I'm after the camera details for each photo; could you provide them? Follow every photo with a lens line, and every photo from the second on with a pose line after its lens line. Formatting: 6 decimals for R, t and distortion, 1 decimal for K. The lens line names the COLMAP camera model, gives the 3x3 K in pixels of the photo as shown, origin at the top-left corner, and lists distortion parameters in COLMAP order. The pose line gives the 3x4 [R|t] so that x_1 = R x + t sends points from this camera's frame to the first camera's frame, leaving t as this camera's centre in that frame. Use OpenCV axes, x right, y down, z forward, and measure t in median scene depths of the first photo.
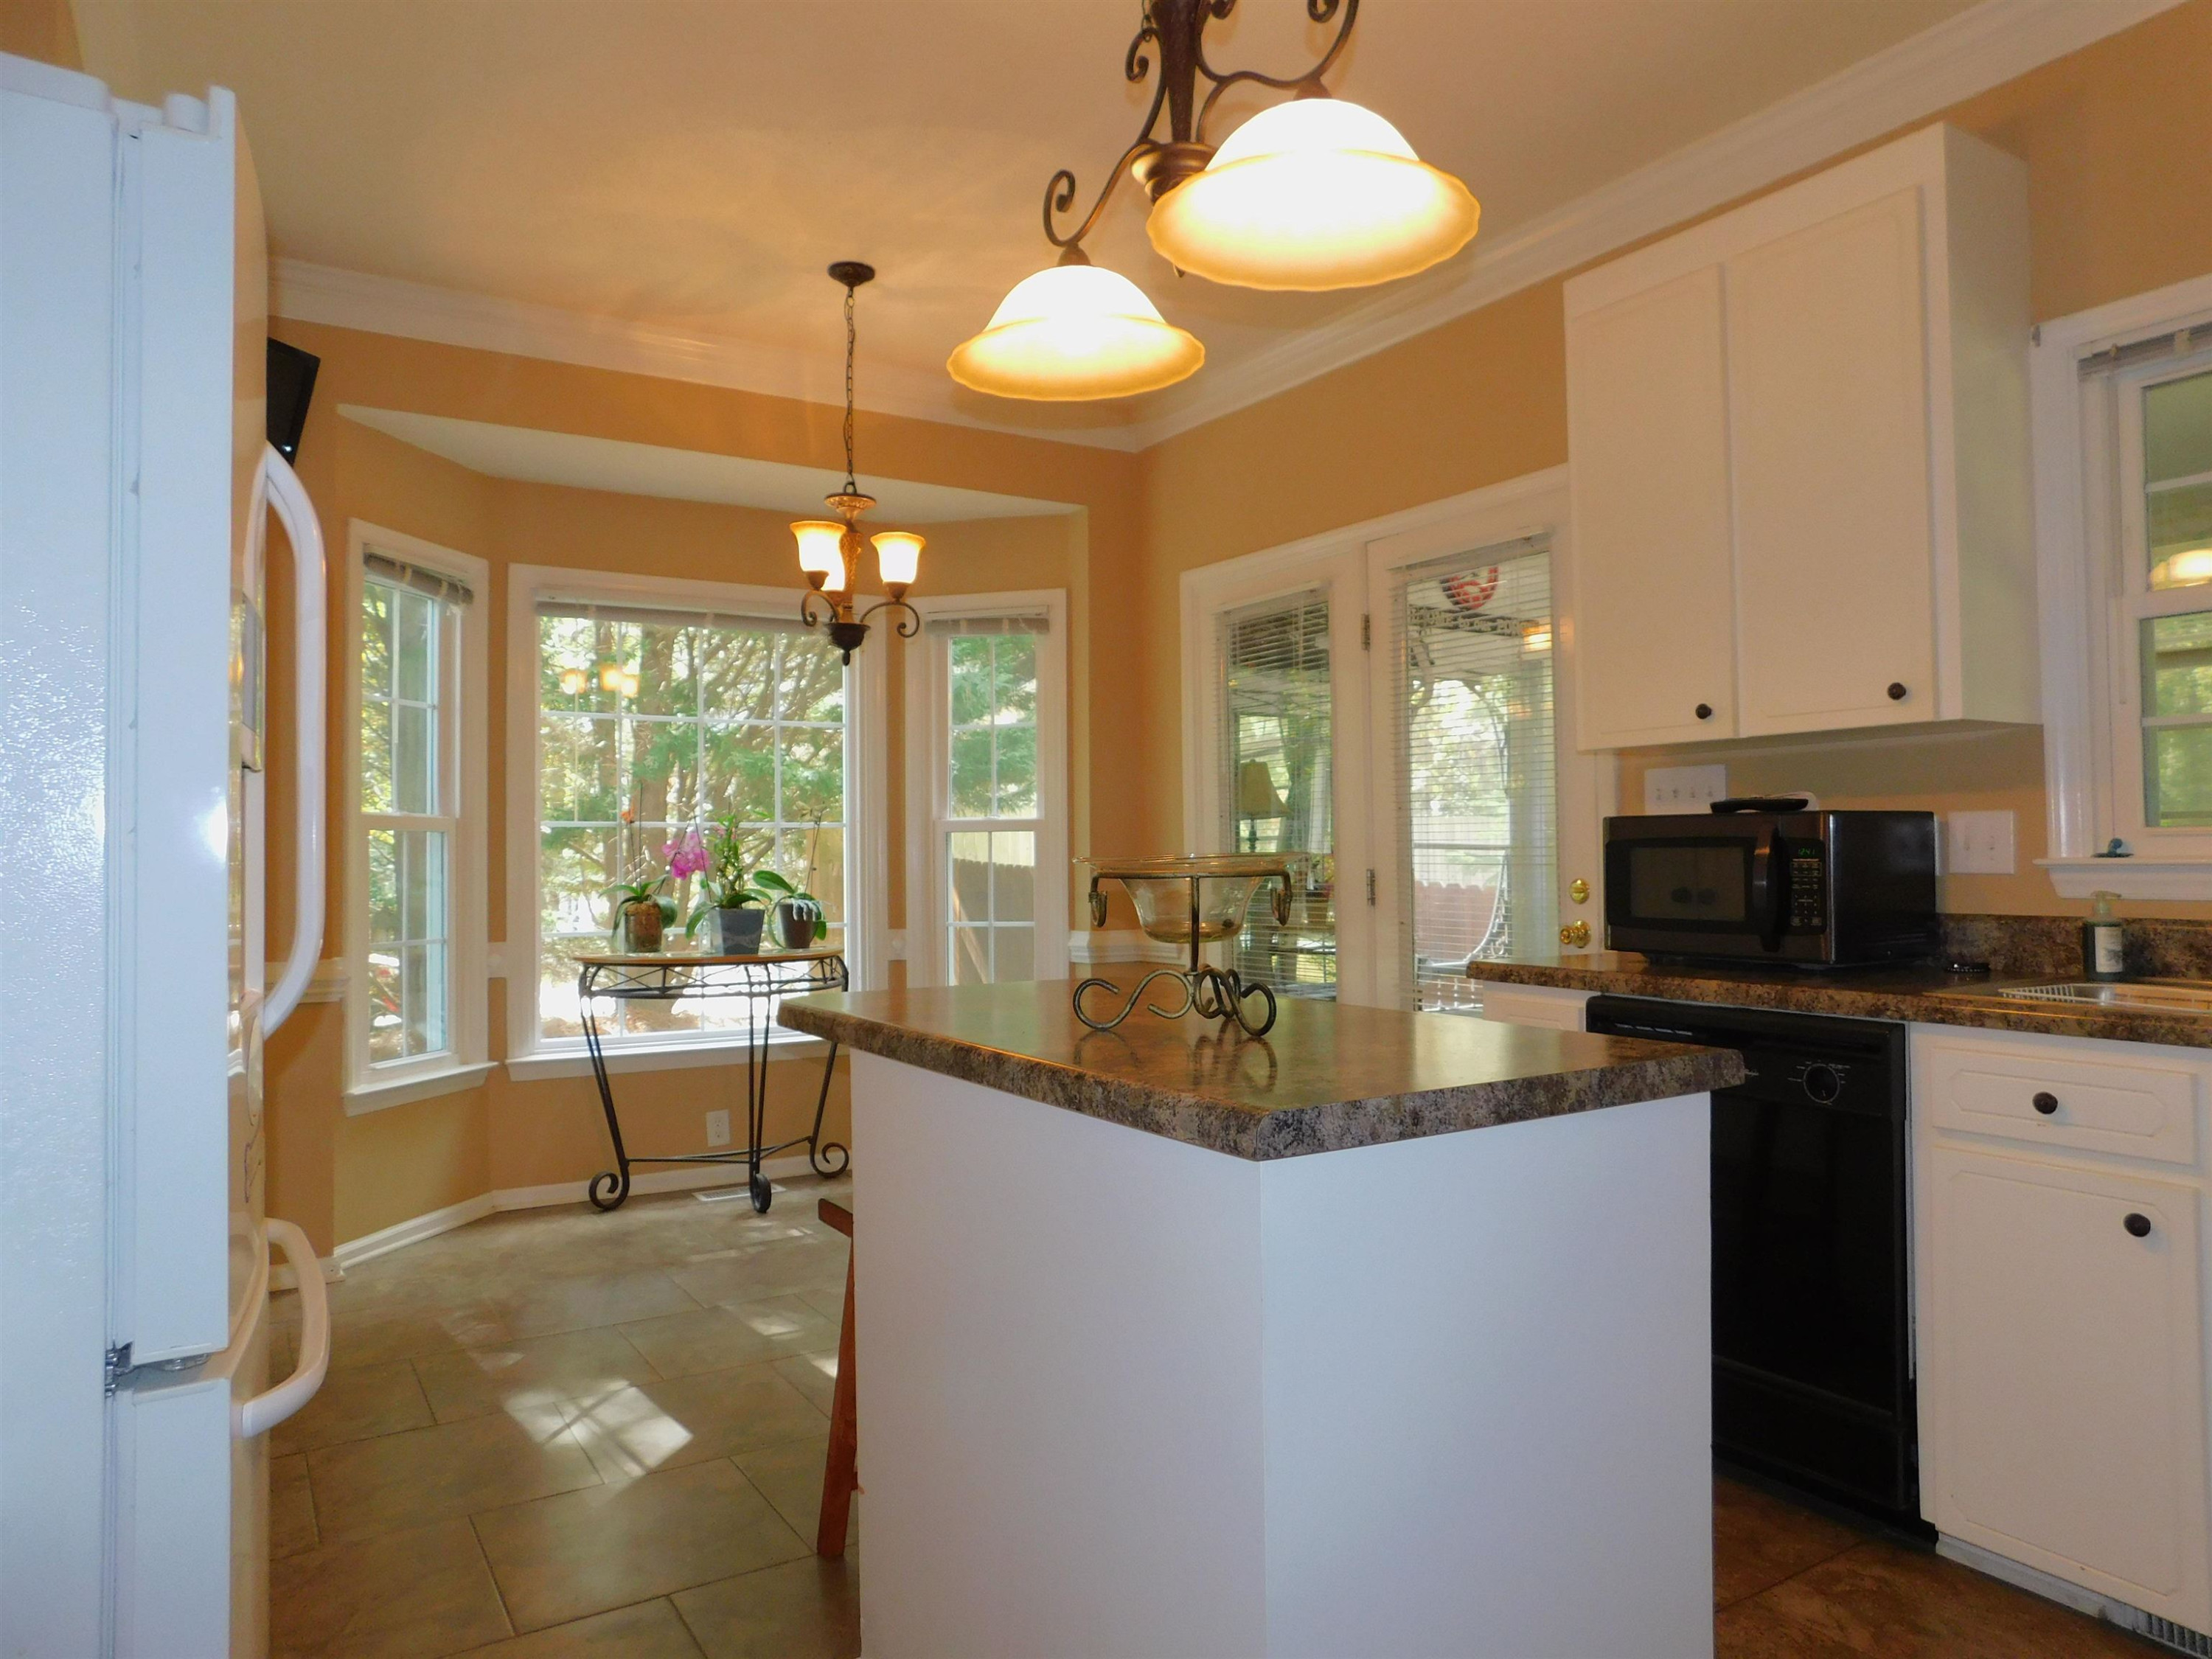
lens RADIAL K [[1485.5, 0, 1106.7], [0, 1485.5, 827.7], [0, 0, 1]] dist [-0.051860, 0.036853]
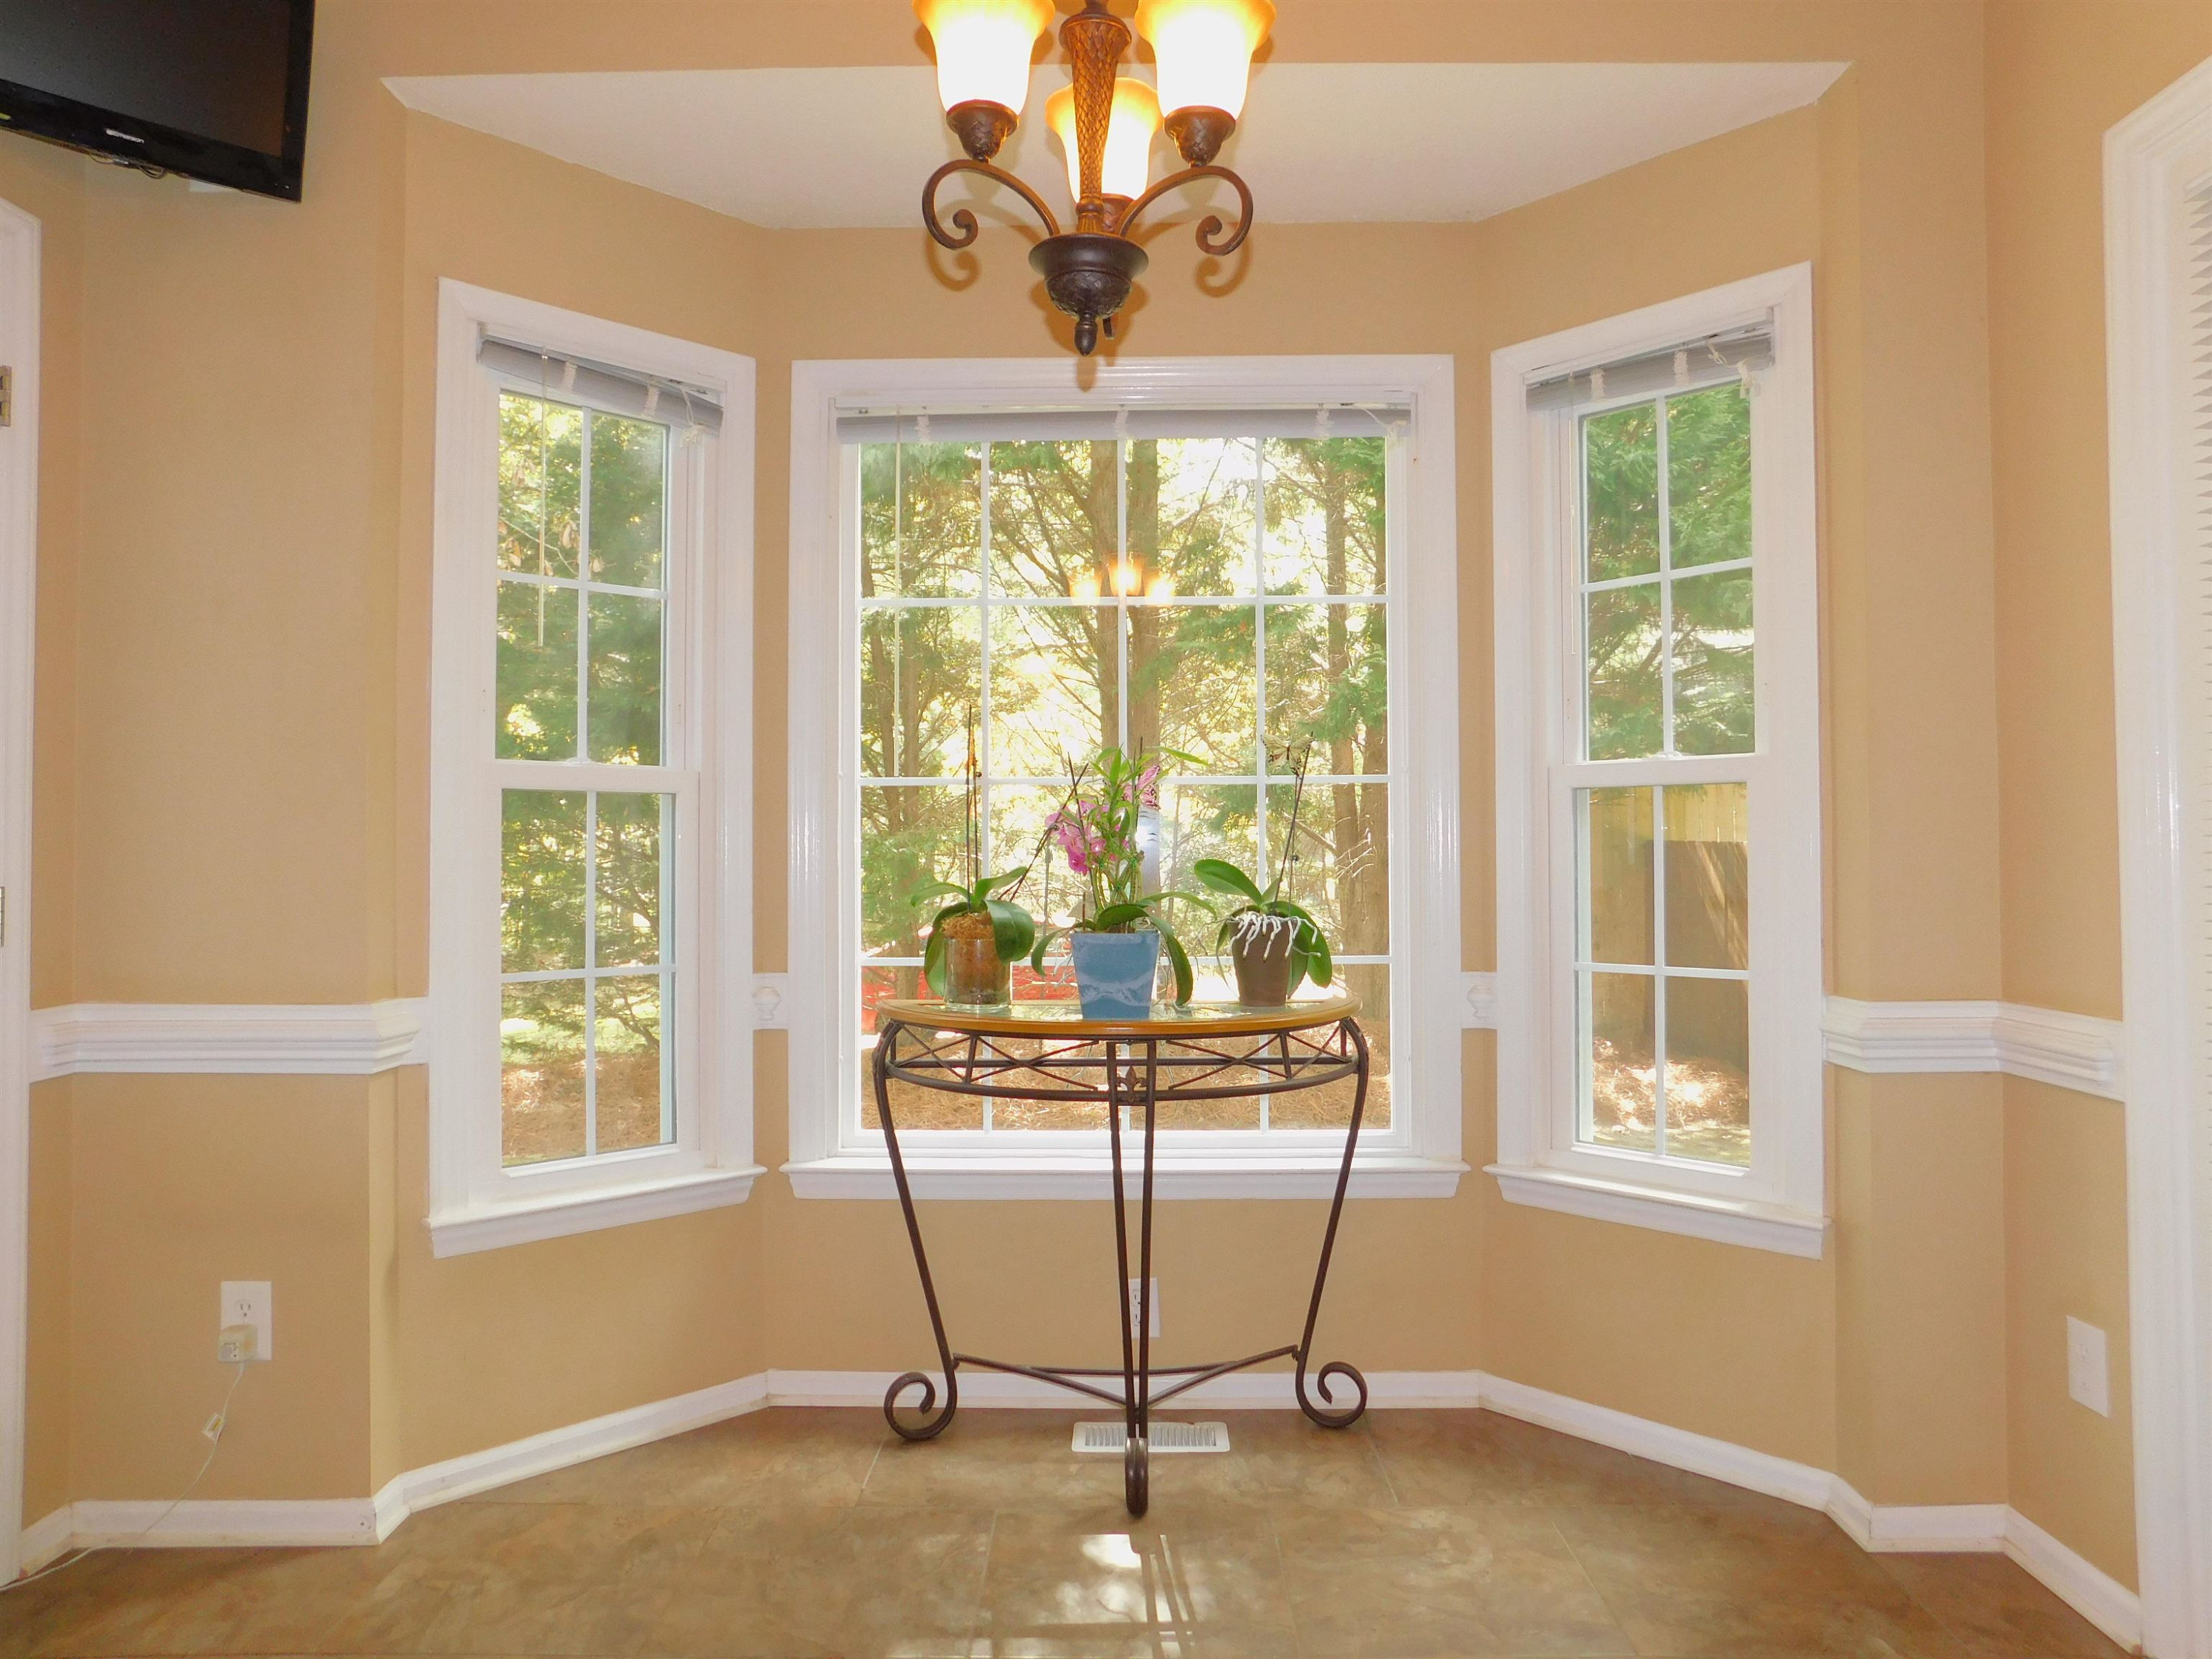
lens RADIAL K [[1485.5, 0, 1102.2], [0, 1485.5, 833.5], [0, 0, 1]] dist [-0.051860, 0.036853]
pose [[0.837905, -0.001111, -0.545816, 0.041560], [0.008709, 0.999898, 0.011335, 0.013203], [0.545747, -0.014251, 0.837829, 0.549103]]
